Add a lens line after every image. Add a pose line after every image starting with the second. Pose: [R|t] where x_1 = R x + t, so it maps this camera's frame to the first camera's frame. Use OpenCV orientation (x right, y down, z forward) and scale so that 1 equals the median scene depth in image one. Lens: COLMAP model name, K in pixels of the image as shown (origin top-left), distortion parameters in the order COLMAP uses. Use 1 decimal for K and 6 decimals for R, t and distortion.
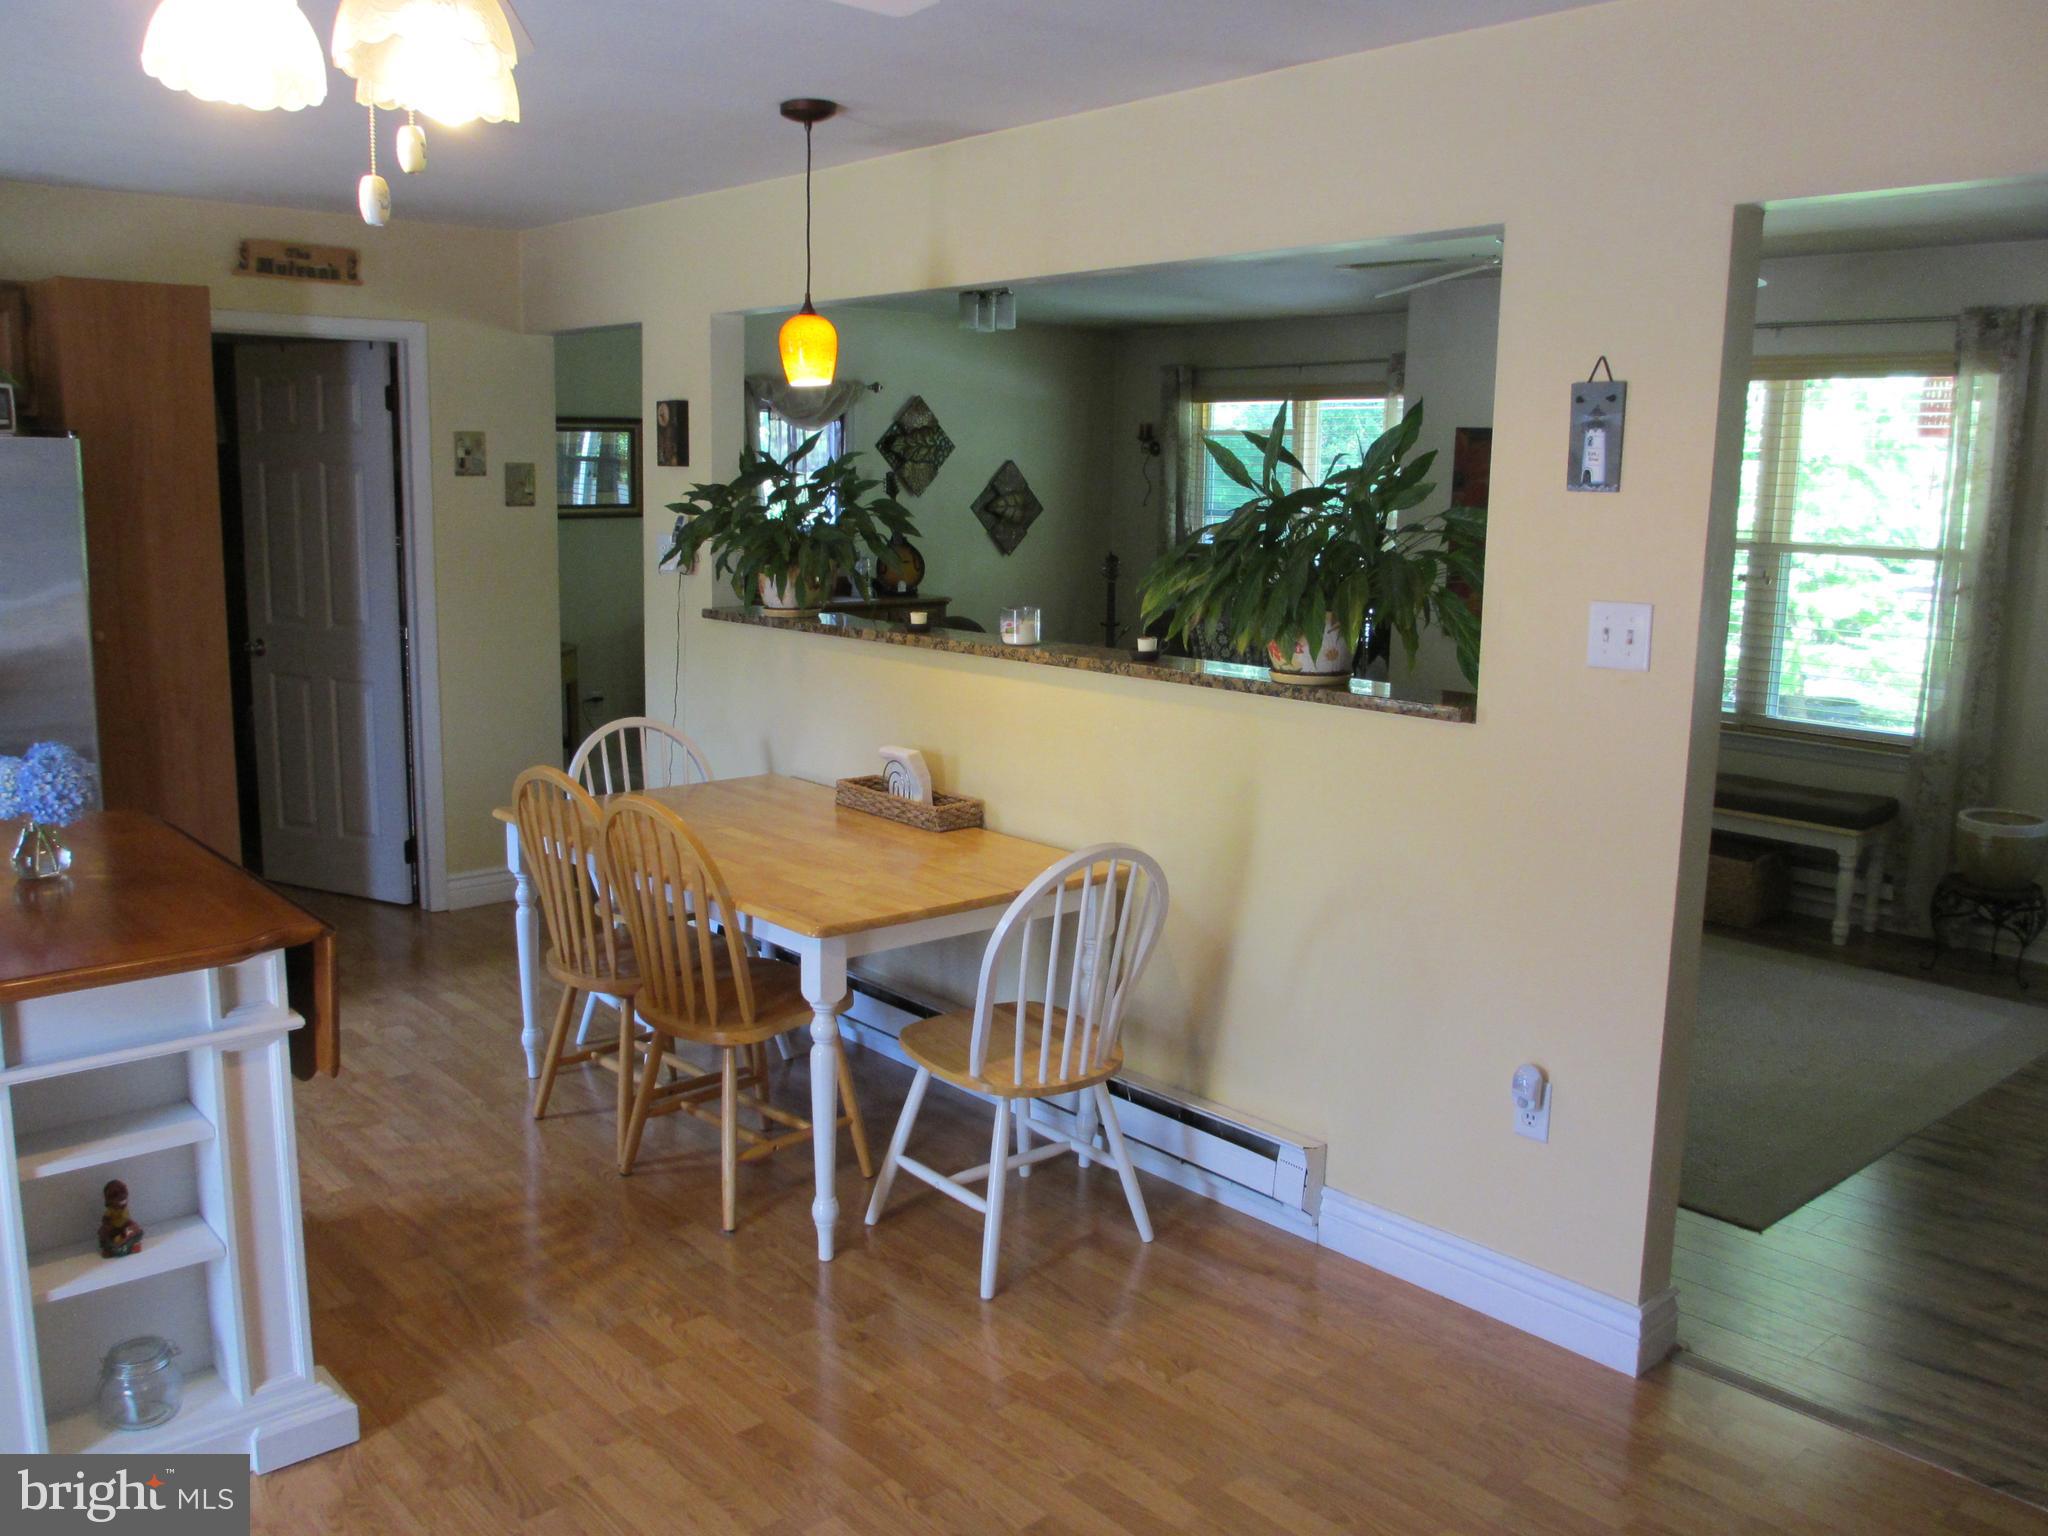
lens RADIAL K [[1691.9, 0, 1023.8], [0, 1691.9, 781.5], [0, 0, 1]] dist [-0.067407, 0.030908]
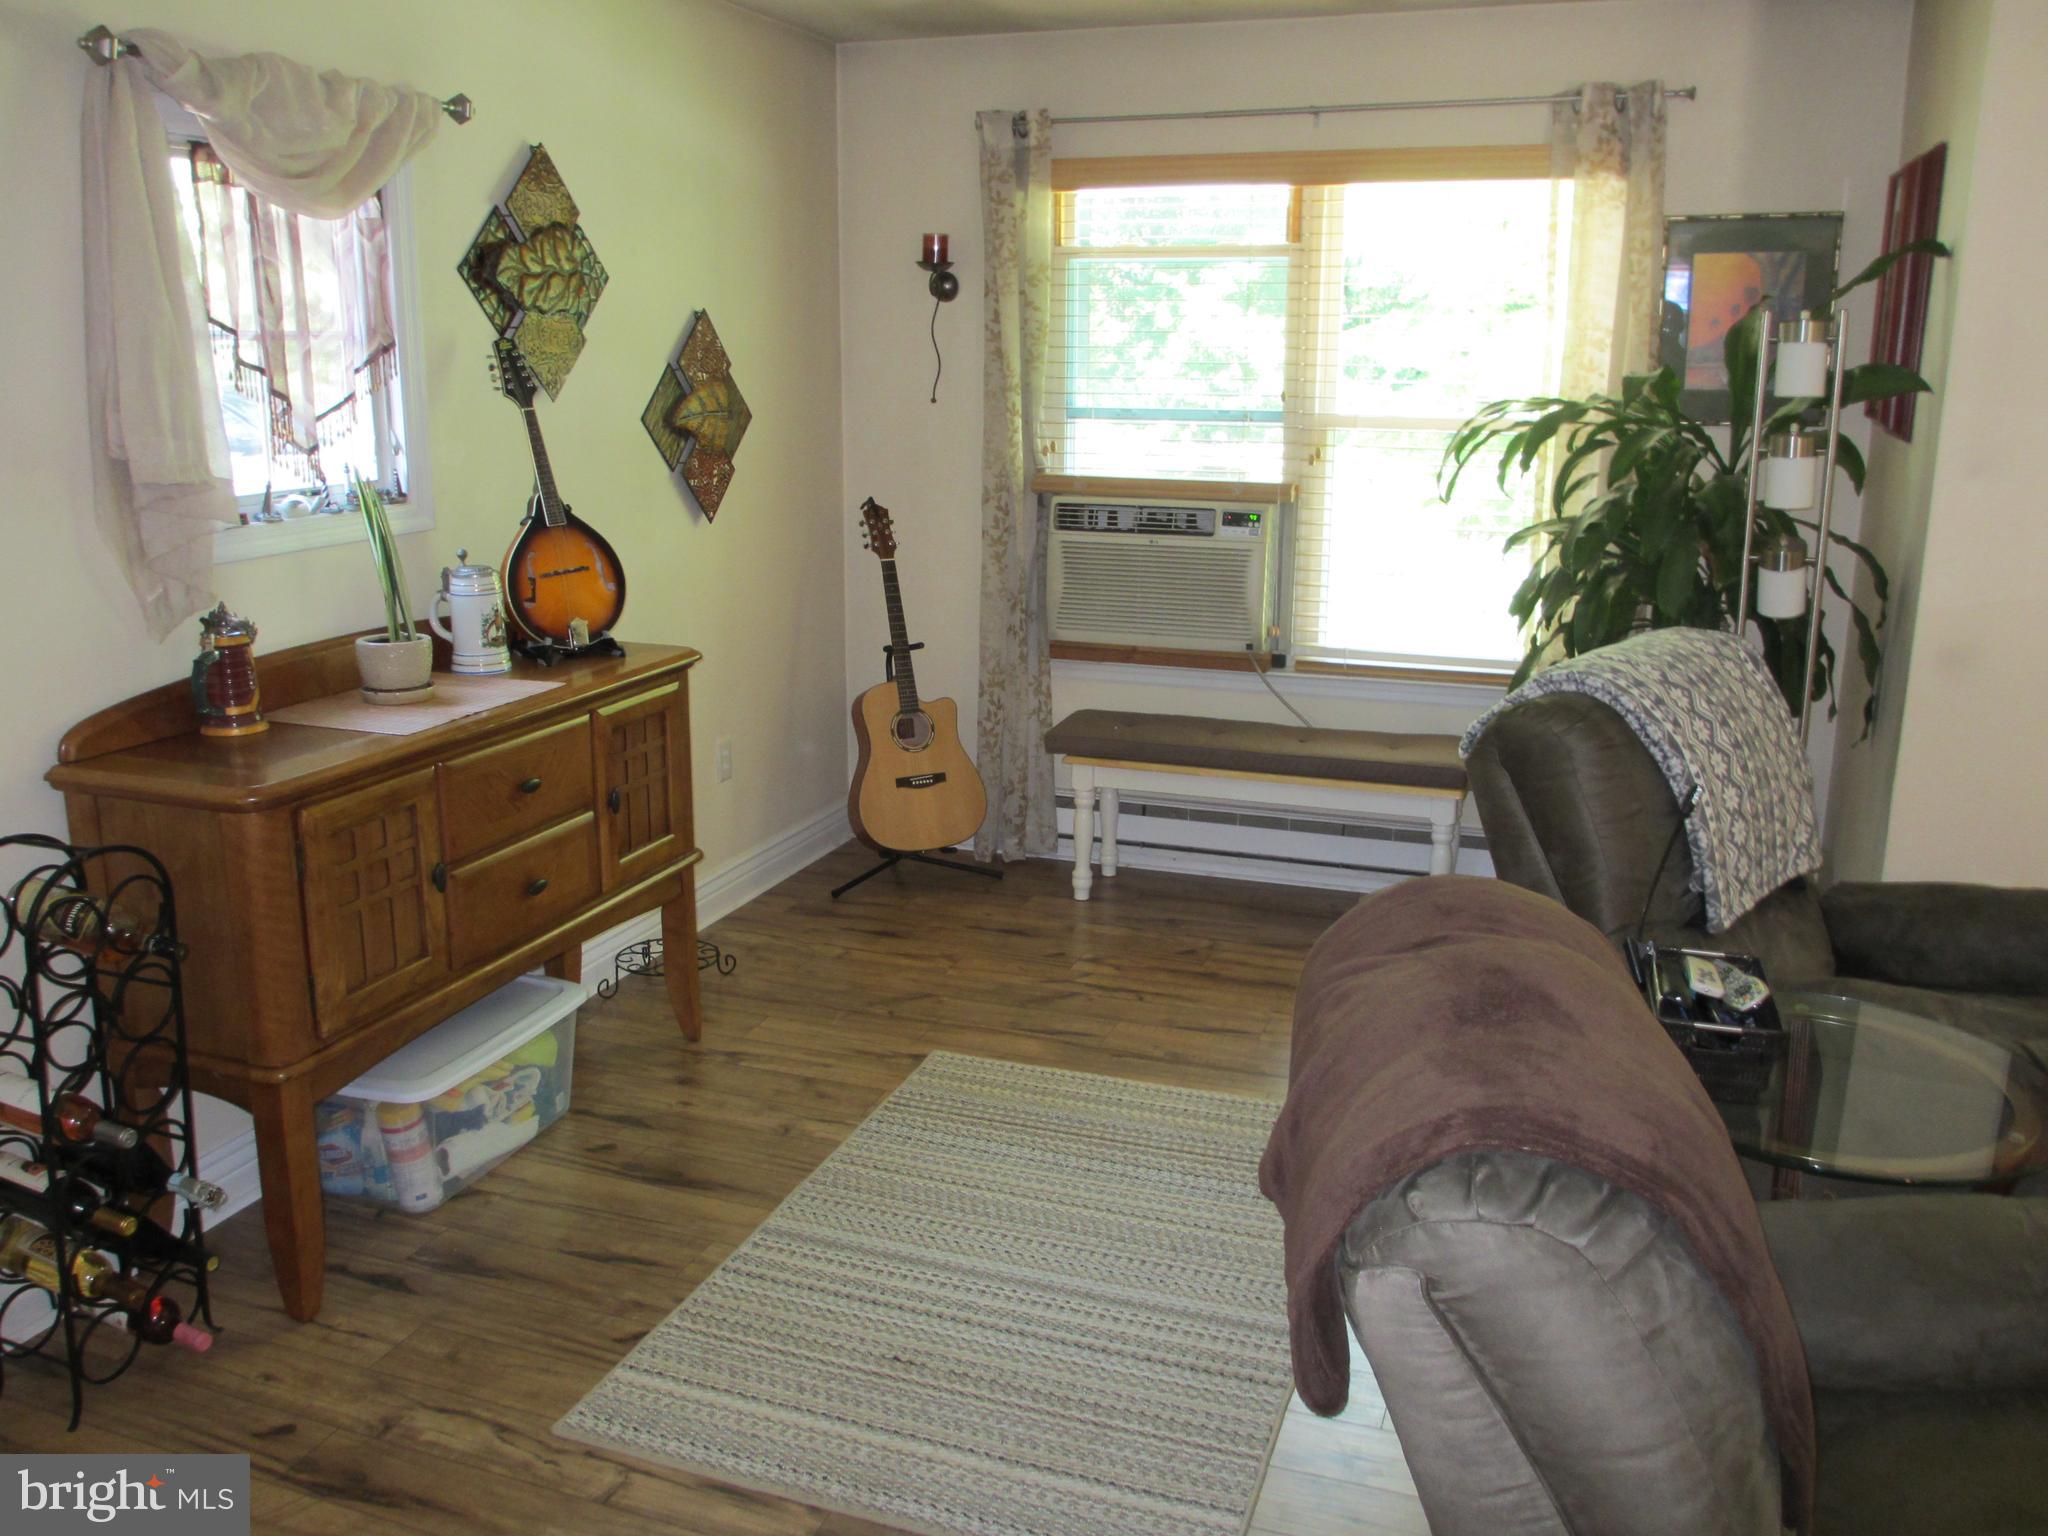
lens RADIAL K [[1691.9, 0, 1025.1], [0, 1691.9, 765.8], [0, 0, 1]] dist [-0.067407, 0.030908]
pose [[0.879061, -0.125594, 0.459868, -0.282965], [0.095045, 0.991478, 0.089098, -0.190250], [-0.467139, -0.034615, 0.883506, 1.047525]]
